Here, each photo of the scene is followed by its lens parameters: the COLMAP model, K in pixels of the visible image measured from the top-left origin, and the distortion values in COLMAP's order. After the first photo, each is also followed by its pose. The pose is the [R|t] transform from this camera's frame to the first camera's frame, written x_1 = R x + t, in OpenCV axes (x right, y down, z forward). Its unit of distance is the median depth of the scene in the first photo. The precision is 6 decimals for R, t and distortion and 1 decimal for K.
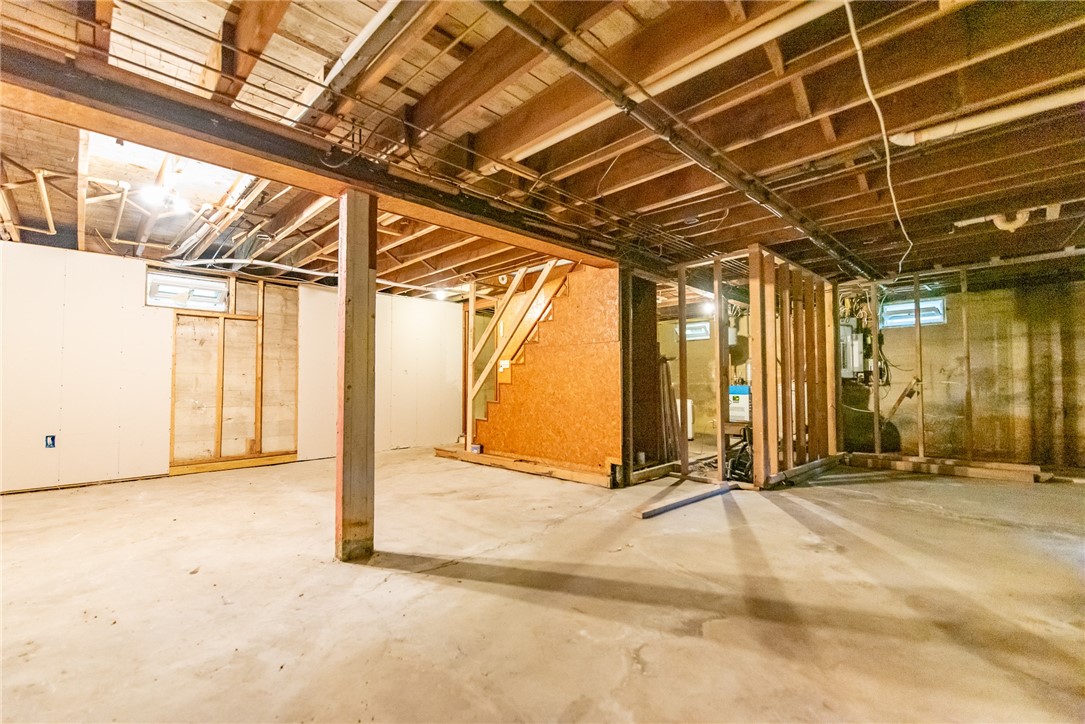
lens RADIAL K [[471.7, 0, 542.5], [0, 471.7, 362.0], [0, 0, 1]] dist [0.000613, 0.000114]
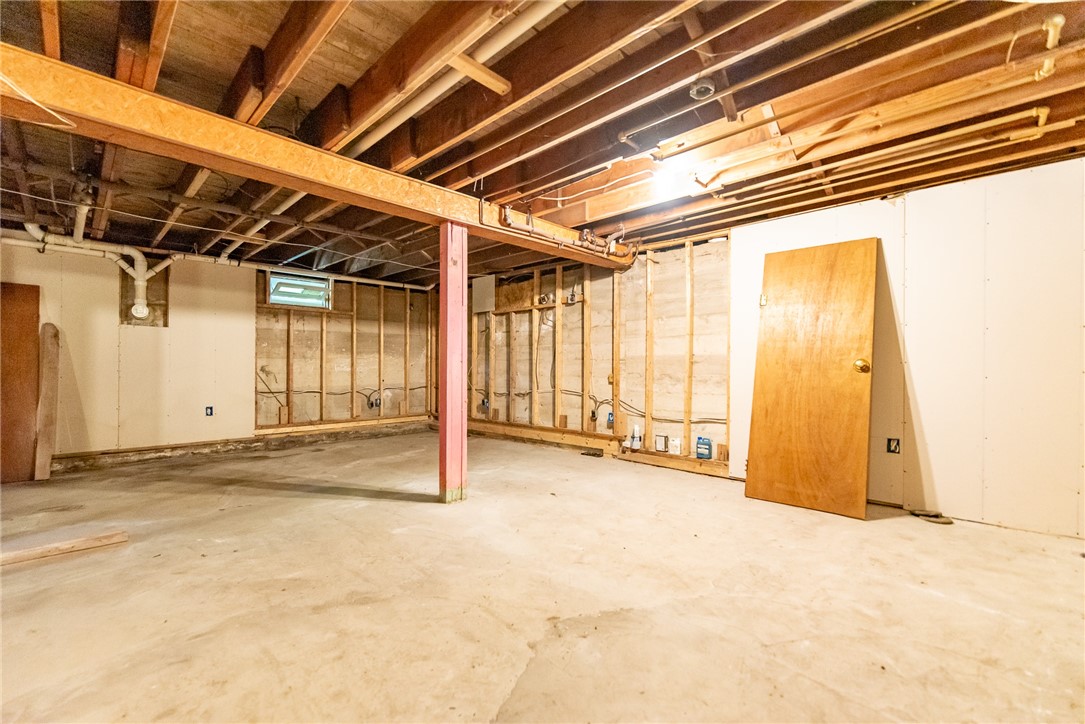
lens RADIAL K [[471.7, 0, 542.5], [0, 471.7, 362.0], [0, 0, 1]] dist [0.000613, 0.000114]
pose [[-0.999919, -0.004616, -0.011828, -0.548346], [-0.003954, 0.998456, -0.055407, 0.082693], [0.012066, -0.055356, -0.998394, 2.038380]]
